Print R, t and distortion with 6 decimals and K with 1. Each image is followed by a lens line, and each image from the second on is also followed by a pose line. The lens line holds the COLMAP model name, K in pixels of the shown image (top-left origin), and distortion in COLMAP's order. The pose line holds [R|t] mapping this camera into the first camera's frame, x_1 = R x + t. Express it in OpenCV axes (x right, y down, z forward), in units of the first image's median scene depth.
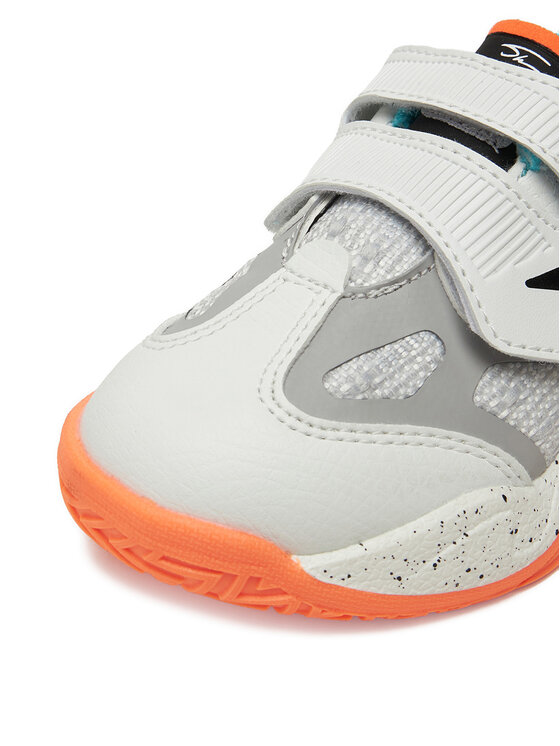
lens RADIAL K [[1339.4, 0, 280.1], [0, 1339.4, 373.0], [0, 0, 1]] dist [0.025844, 0.000000]
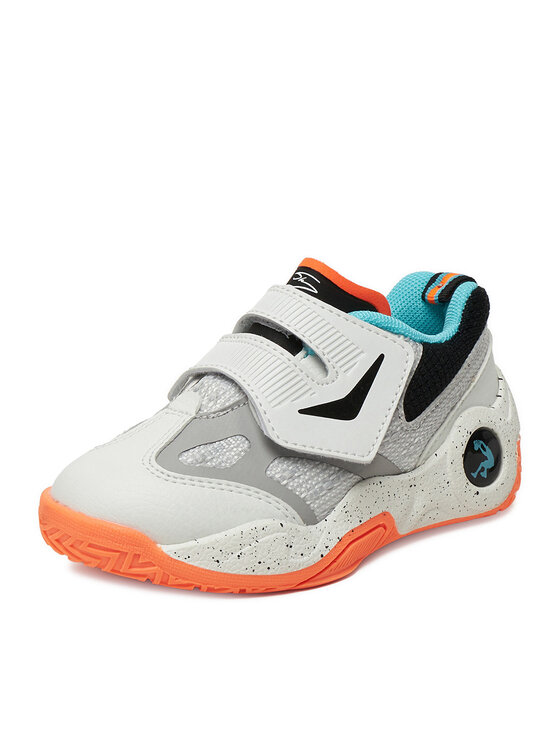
lens RADIAL K [[1359.6, 0, 280.3], [0, 1359.6, 372.7], [0, 0, 1]] dist [-0.393356, 0.000000]
pose [[0.999875, -0.005598, -0.014769, 0.192680], [0.002027, 0.972837, -0.231483, 0.312520], [0.015664, 0.231425, 0.972727, -0.803034]]
